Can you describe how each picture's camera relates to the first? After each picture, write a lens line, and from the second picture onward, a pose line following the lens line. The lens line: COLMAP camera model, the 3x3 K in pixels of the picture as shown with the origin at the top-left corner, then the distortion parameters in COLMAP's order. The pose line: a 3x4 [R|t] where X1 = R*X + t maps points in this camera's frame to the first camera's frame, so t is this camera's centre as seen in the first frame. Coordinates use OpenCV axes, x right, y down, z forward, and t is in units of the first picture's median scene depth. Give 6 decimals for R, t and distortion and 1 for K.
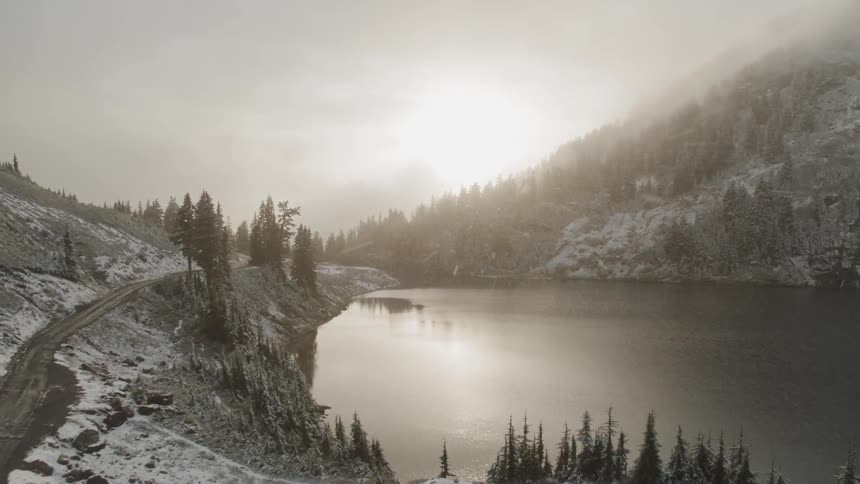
lens RADIAL K [[611.6, 0, 424.6], [0, 611.6, 243.1], [0, 0, 1]] dist [-0.128316, 0.023060]
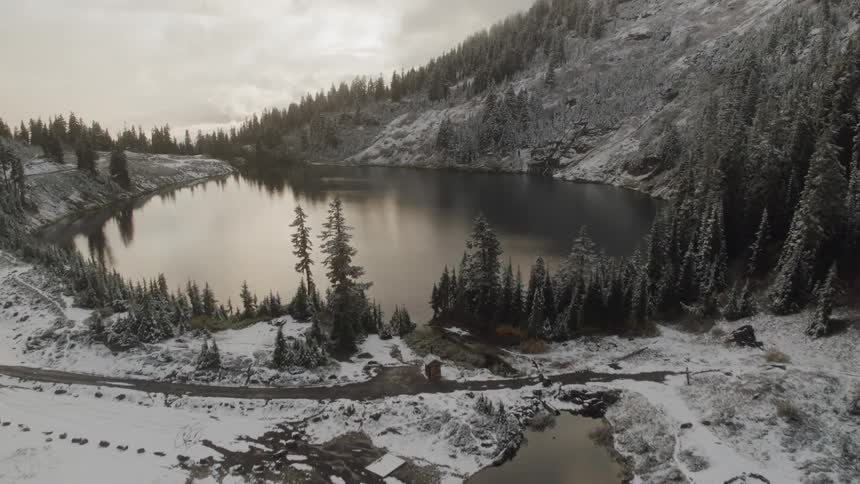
lens RADIAL K [[611.6, 0, 422.0], [0, 611.6, 245.7], [0, 0, 1]] dist [-0.128316, 0.023060]
pose [[0.999588, -0.007354, -0.027758, 0.389468], [0.012936, 0.978331, 0.206644, -0.041556], [0.025637, -0.206918, 0.978022, -0.315261]]
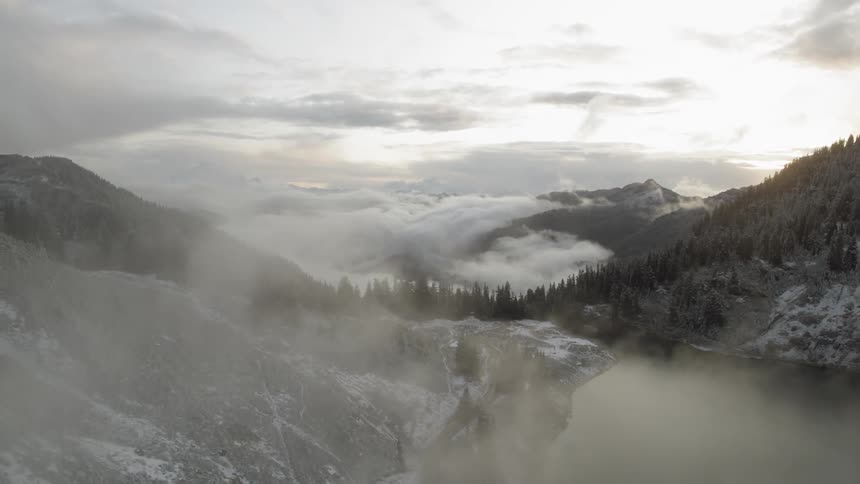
lens RADIAL K [[611.6, 0, 421.1], [0, 611.6, 243.7], [0, 0, 1]] dist [-0.128316, 0.023060]
pose [[0.939866, 0.015111, -0.341210, -0.004079], [0.003091, 0.998604, 0.052738, -0.196927], [0.341530, -0.050622, 0.938507, -0.146672]]
